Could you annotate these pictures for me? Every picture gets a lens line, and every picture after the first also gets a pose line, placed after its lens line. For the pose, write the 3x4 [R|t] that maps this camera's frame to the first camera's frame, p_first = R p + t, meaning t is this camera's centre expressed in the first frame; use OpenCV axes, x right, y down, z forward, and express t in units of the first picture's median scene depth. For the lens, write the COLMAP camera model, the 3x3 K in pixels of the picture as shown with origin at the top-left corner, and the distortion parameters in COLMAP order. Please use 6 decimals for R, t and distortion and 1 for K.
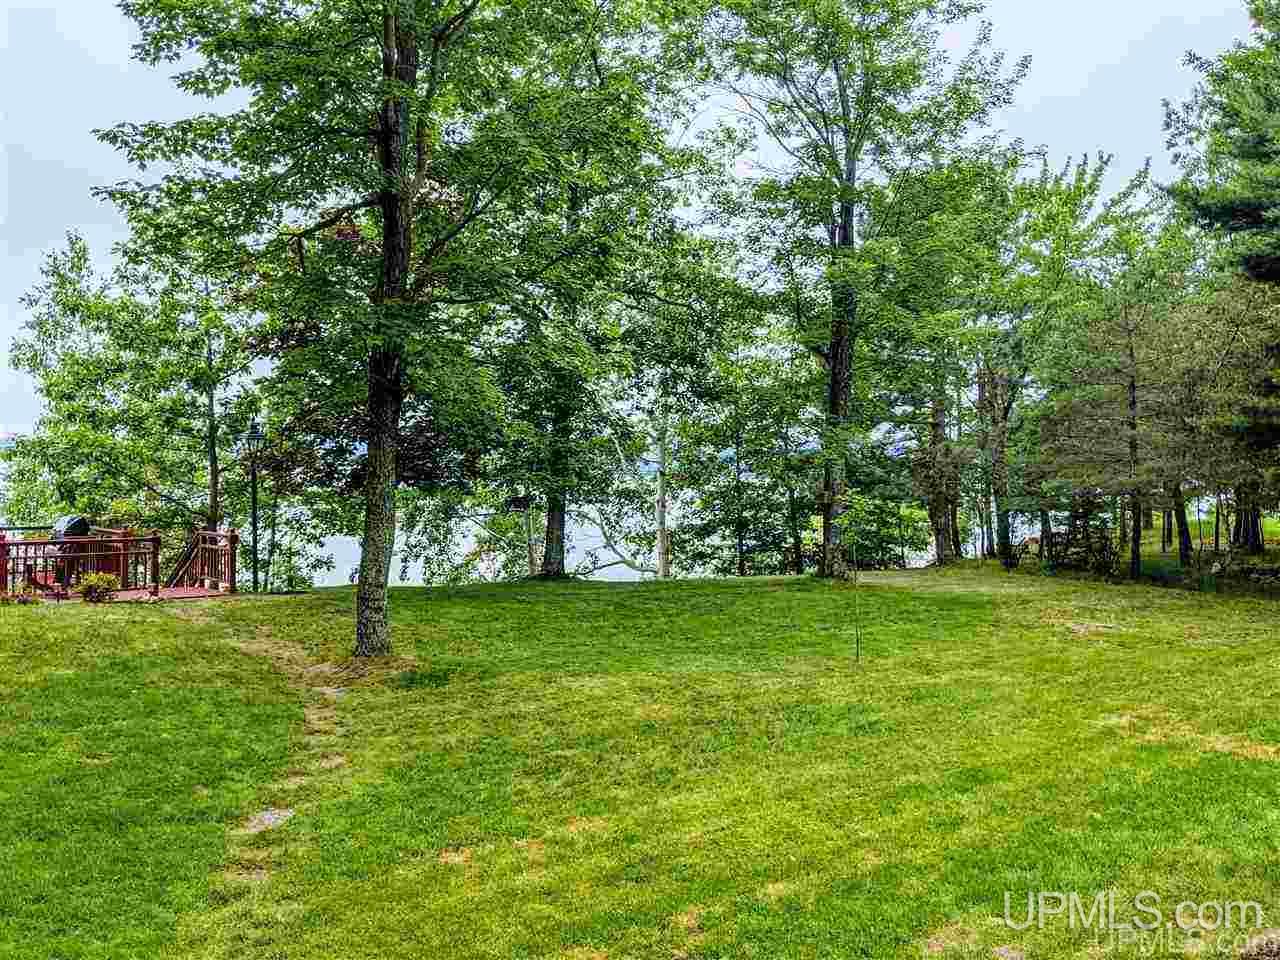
lens RADIAL K [[1079.9, 0, 639.5], [0, 1079.9, 486.2], [0, 0, 1]] dist [0.139106, -0.266626]
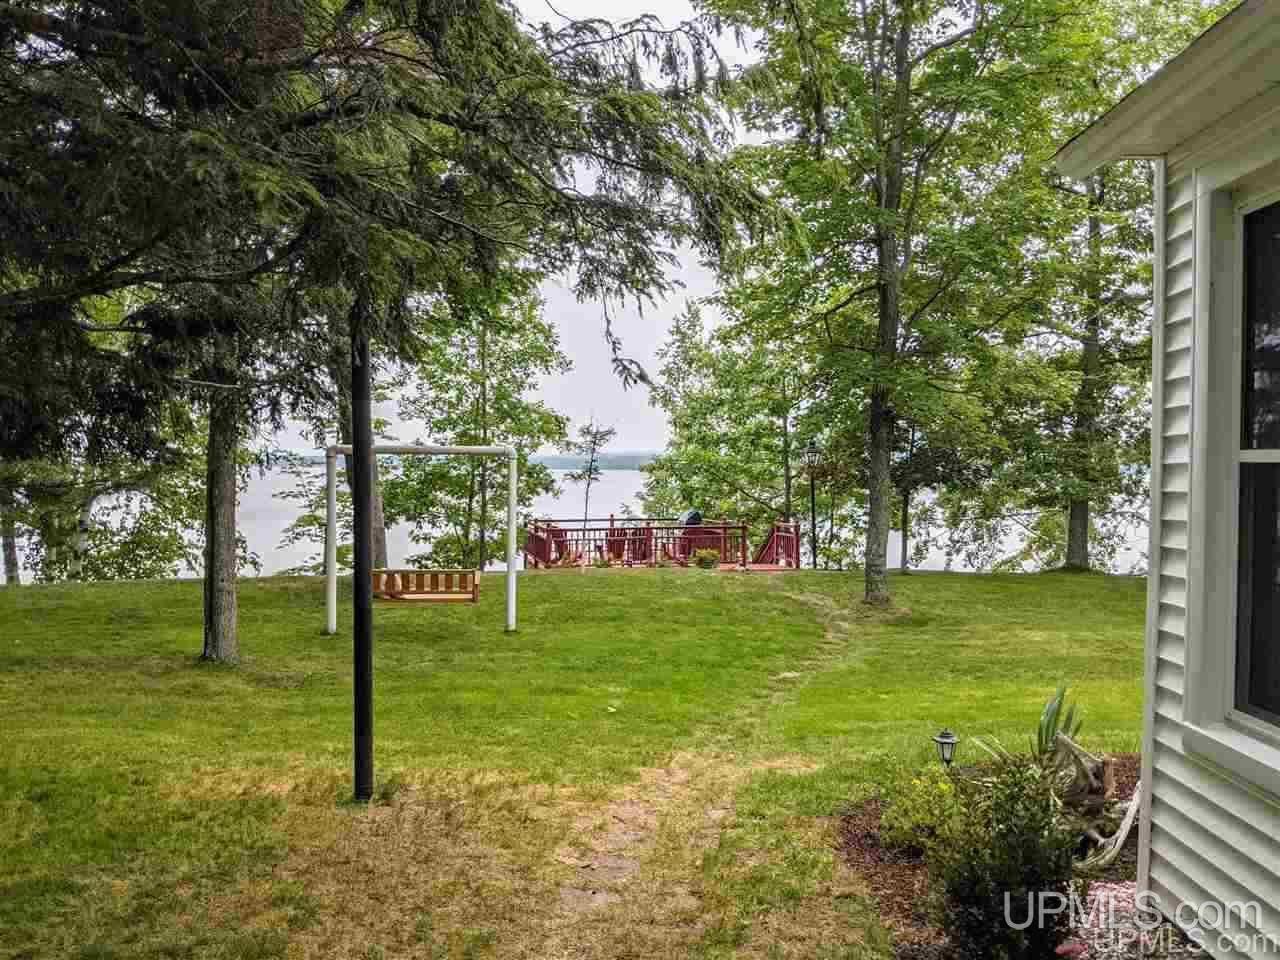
lens RADIAL K [[1079.9, 0, 639.5], [0, 1079.9, 486.2], [0, 0, 1]] dist [0.139106, -0.266626]
pose [[0.865024, -0.012241, -0.501582, 0.099751], [0.009450, 0.999922, -0.008106, 0.004849], [0.501642, 0.002272, 0.865072, -0.188522]]
